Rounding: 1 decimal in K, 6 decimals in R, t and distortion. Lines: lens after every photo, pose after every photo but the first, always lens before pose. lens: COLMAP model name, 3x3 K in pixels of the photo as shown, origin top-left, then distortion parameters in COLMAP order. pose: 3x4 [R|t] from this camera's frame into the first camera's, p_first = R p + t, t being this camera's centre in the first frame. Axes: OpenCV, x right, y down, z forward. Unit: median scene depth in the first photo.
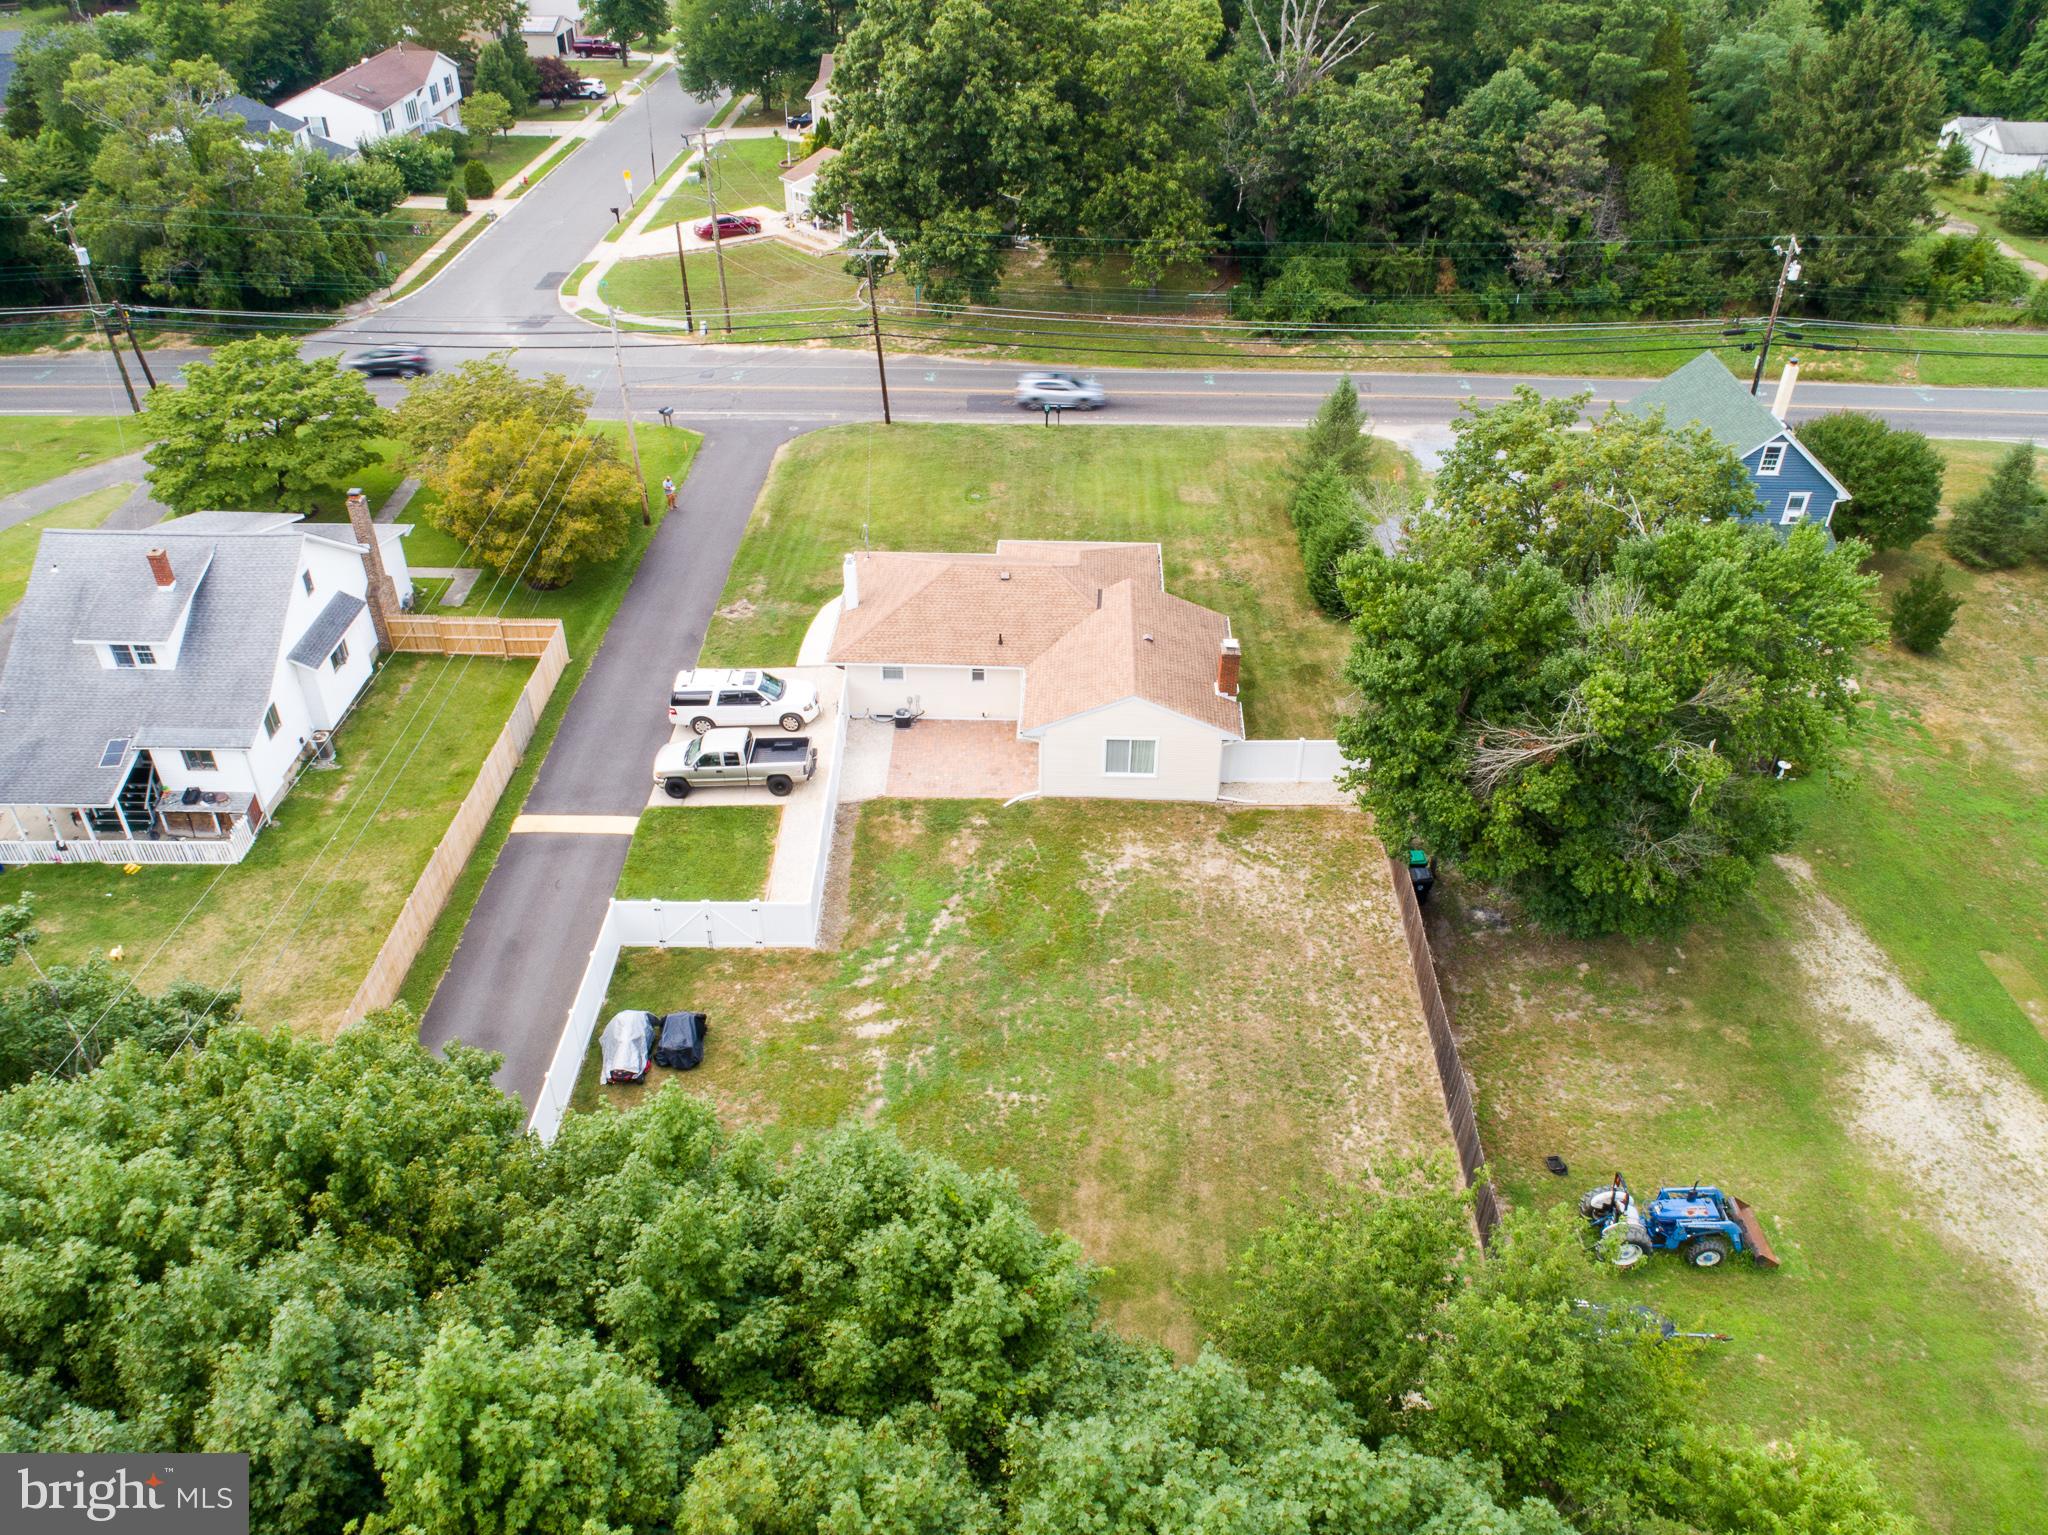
lens RADIAL K [[1549.5, 0, 1024.0], [0, 1549.5, 767.5], [0, 0, 1]] dist [-0.016934, 0.000663]
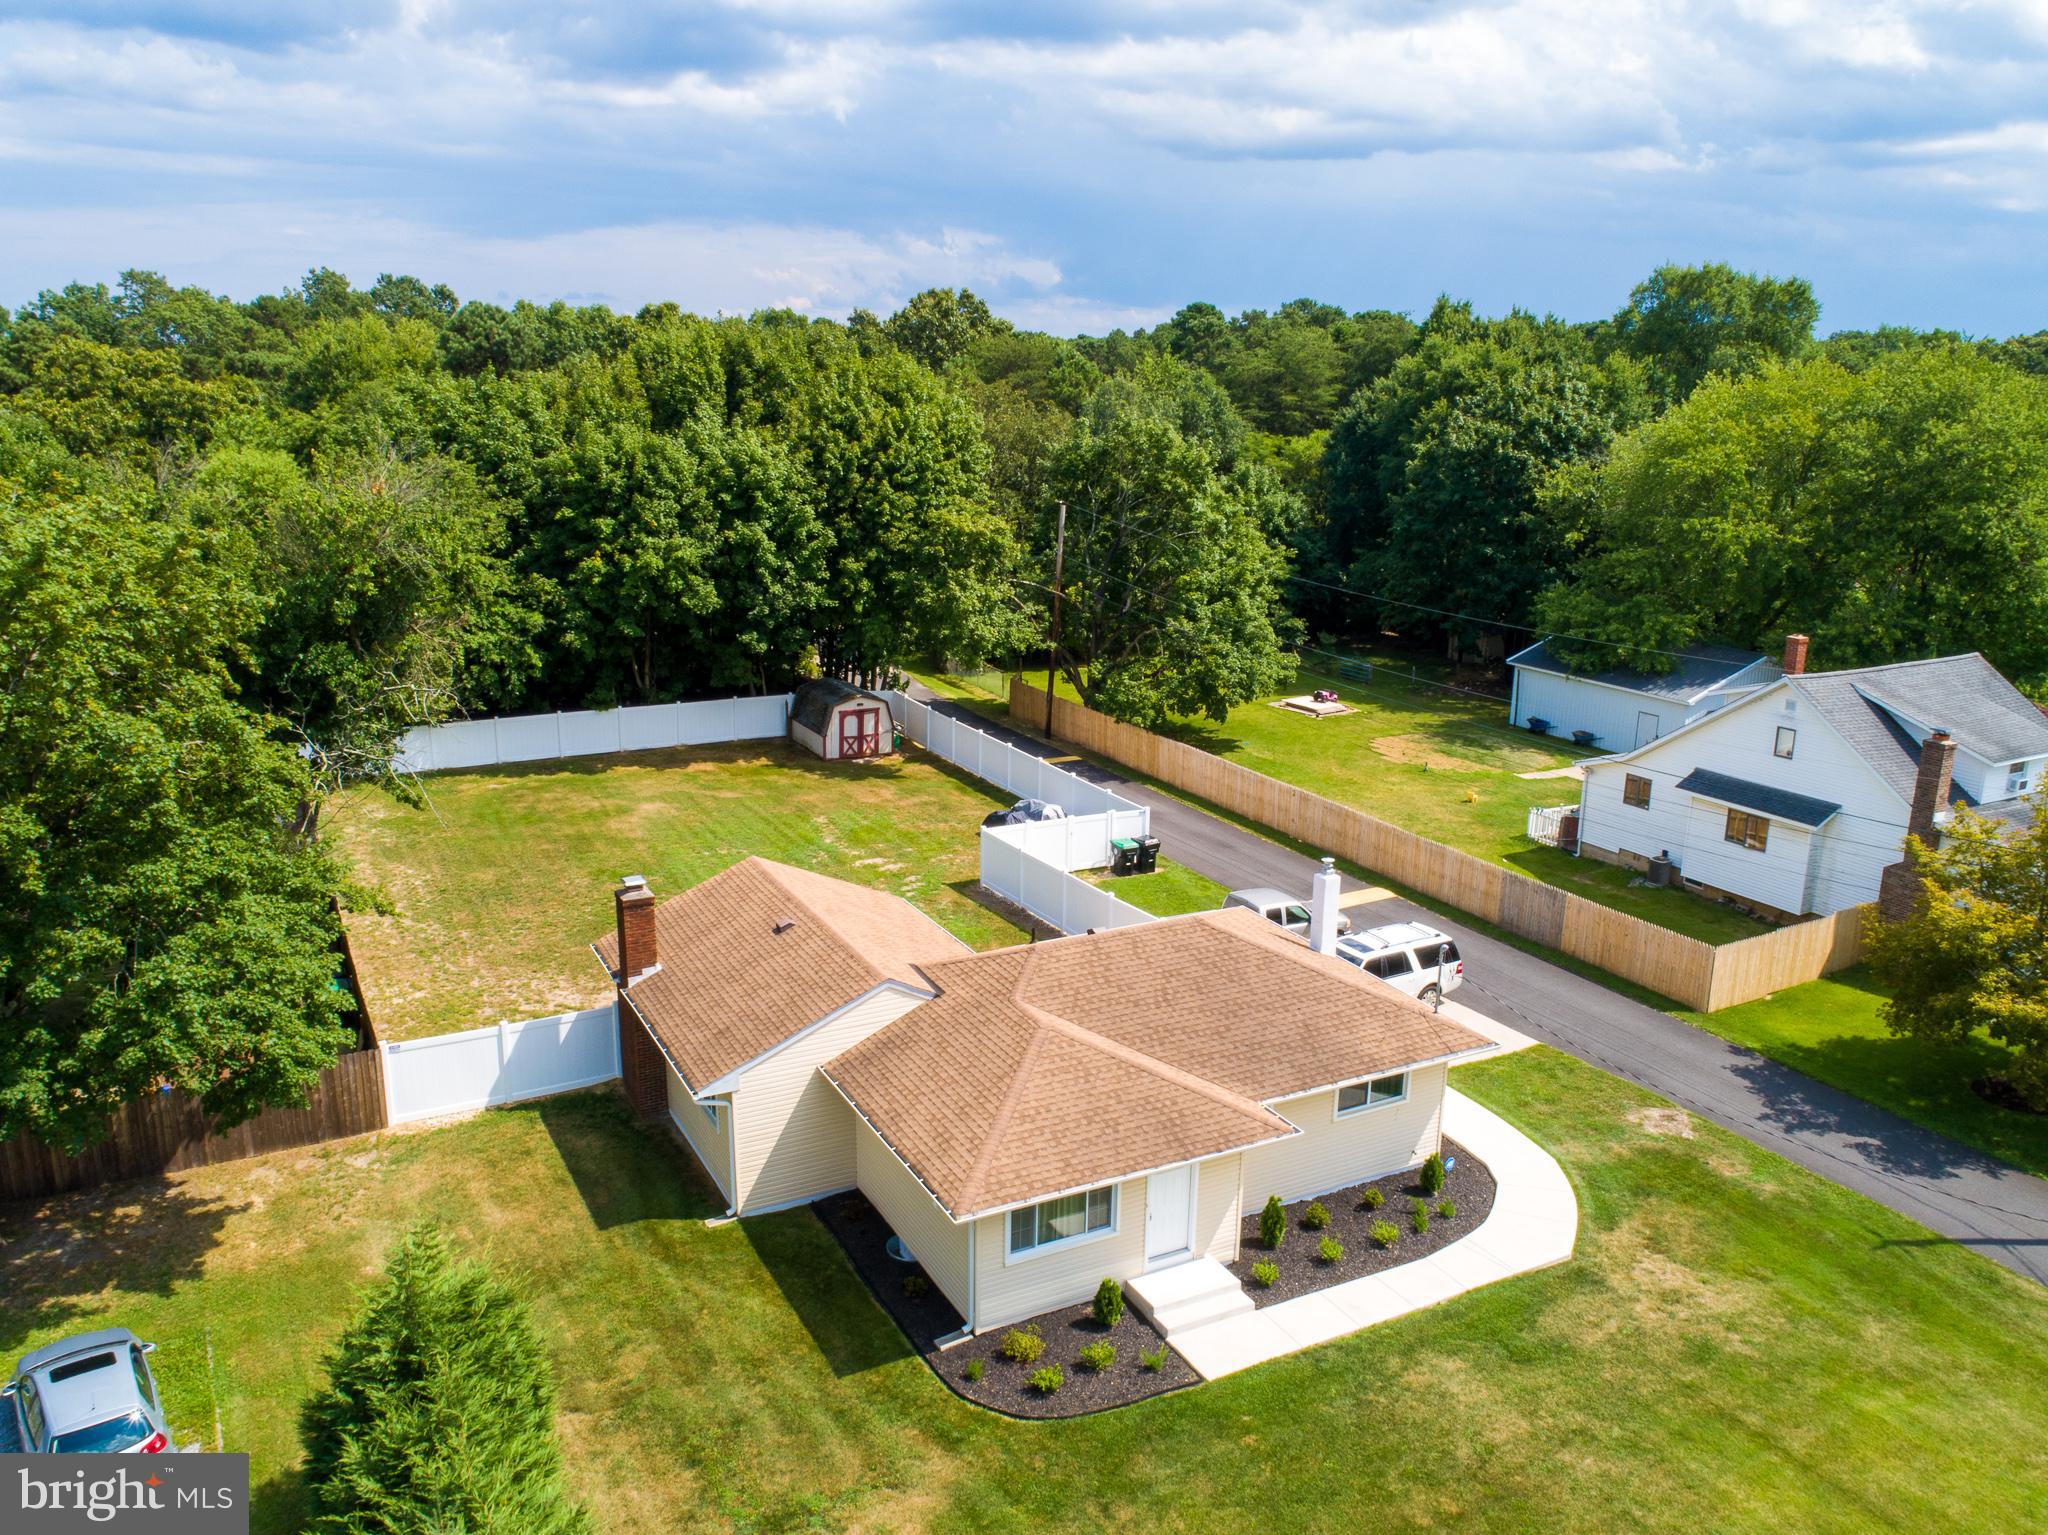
lens RADIAL K [[1549.5, 0, 1024.0], [0, 1549.5, 767.5], [0, 0, 1]] dist [-0.016934, 0.000663]
pose [[-0.870646, 0.103939, -0.480804, 0.281403], [-0.299446, 0.663470, 0.685667, -0.563016], [0.390267, 0.740948, -0.546524, 1.339033]]
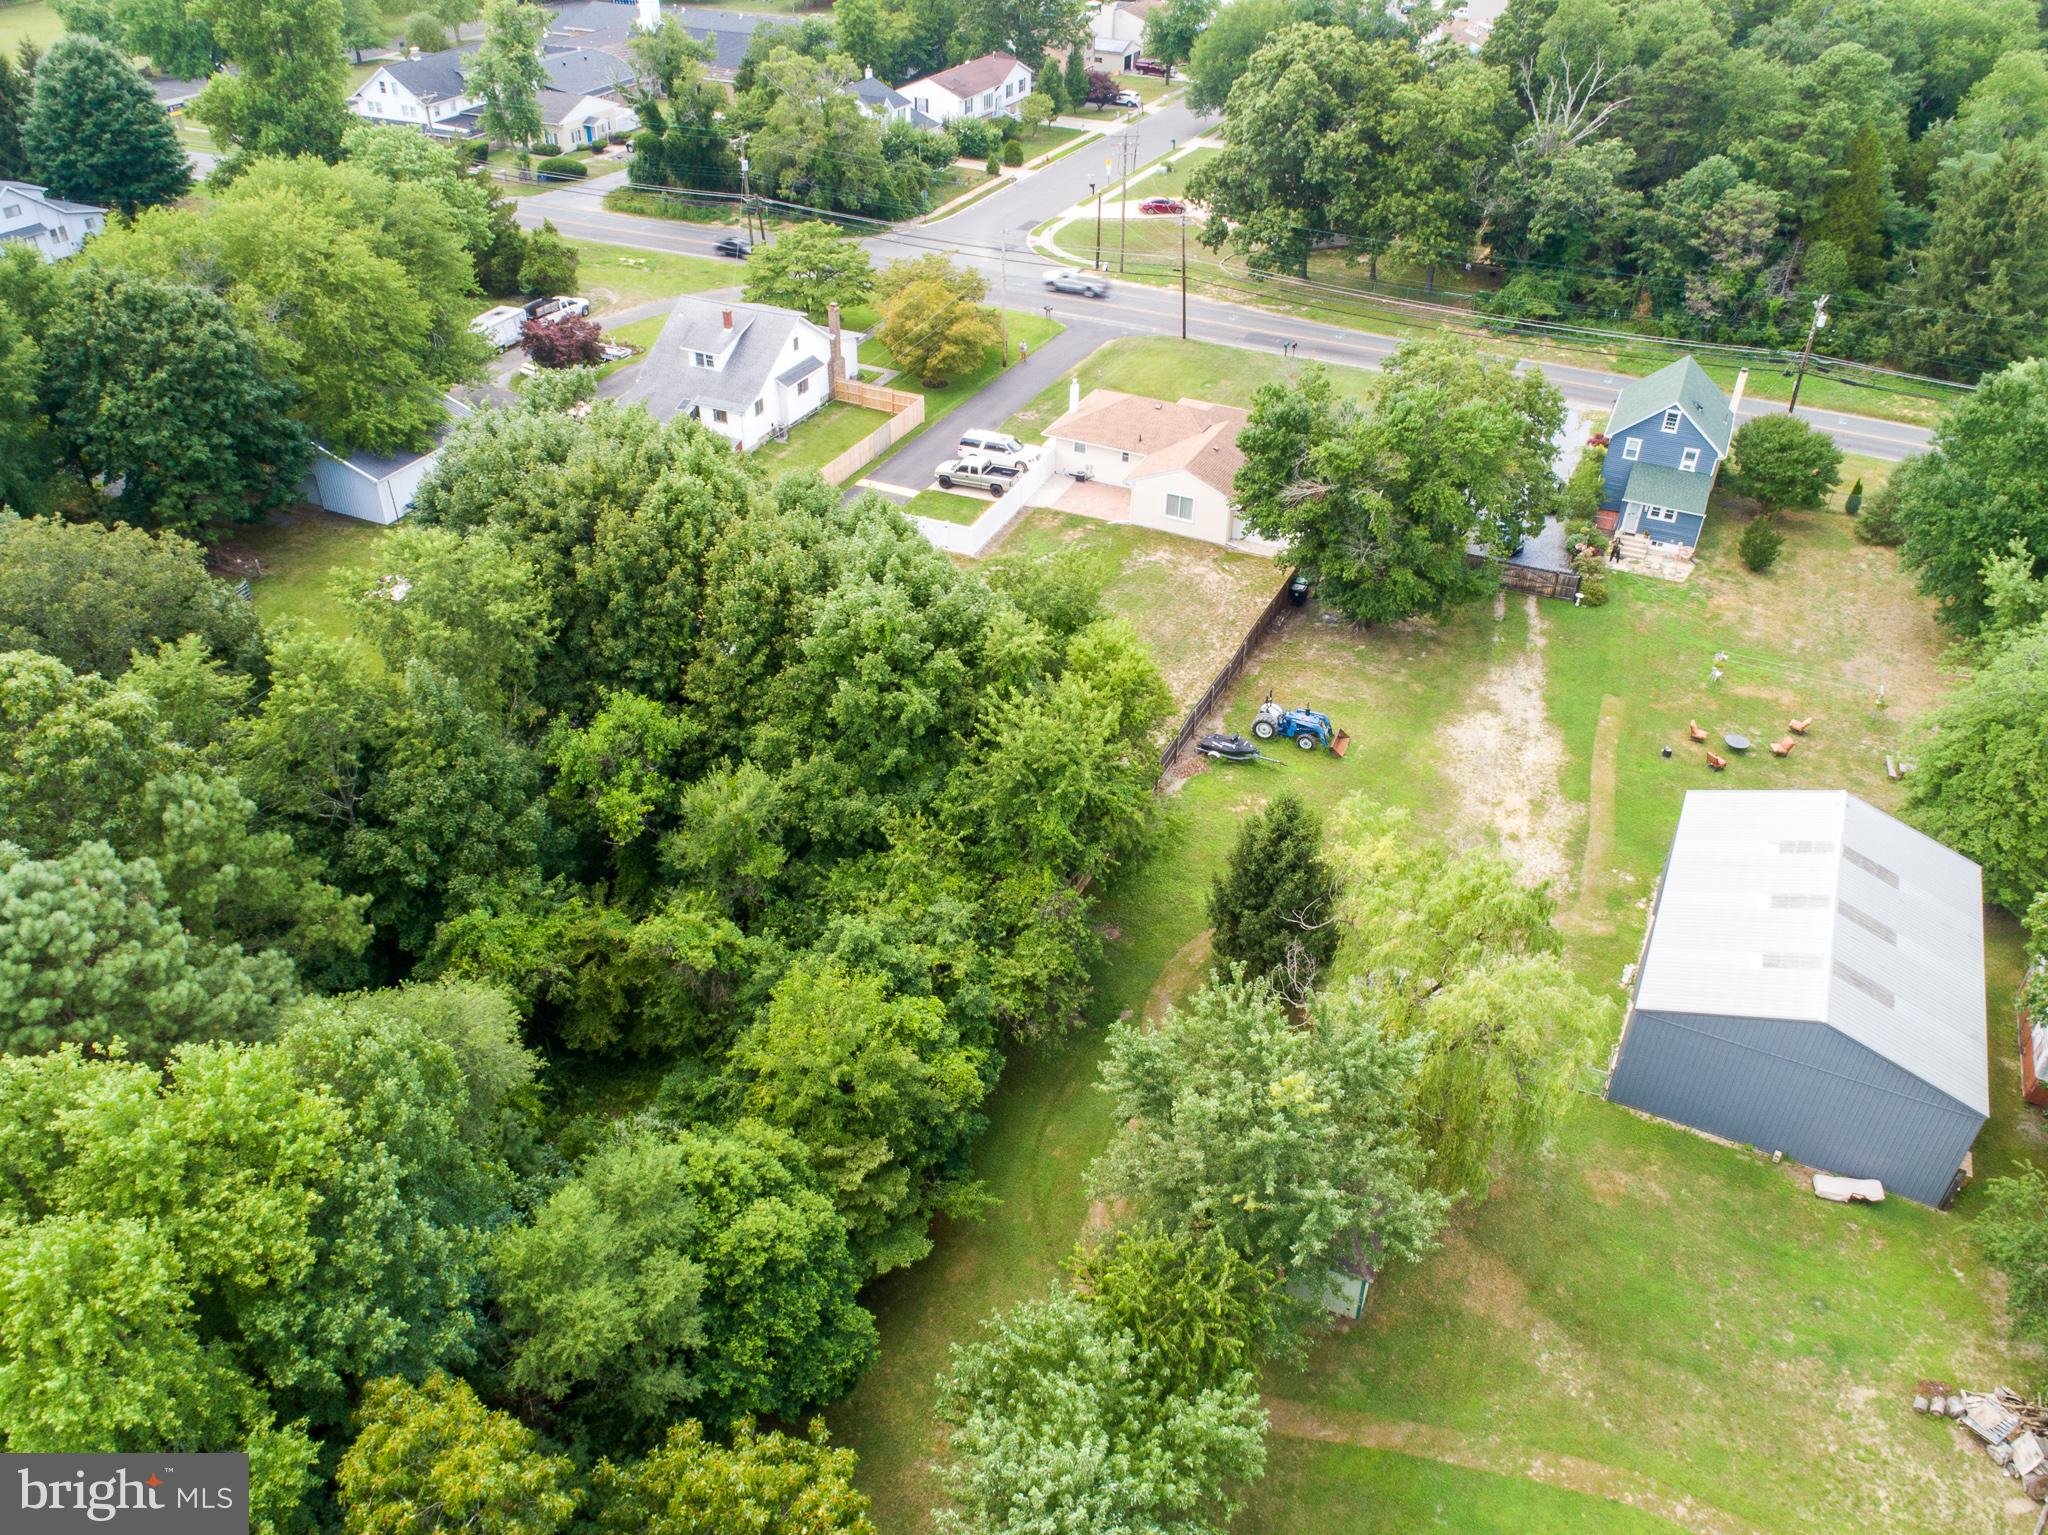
lens RADIAL K [[1550.4, 0, 1027.9], [0, 1550.4, 742.2], [0, 0, 1]] dist [-0.009597, -0.003335]
pose [[0.918350, 0.233217, -0.319754, 0.523637], [-0.240854, 0.970429, 0.016048, 0.259069], [0.314041, 0.062276, 0.947365, -0.681539]]
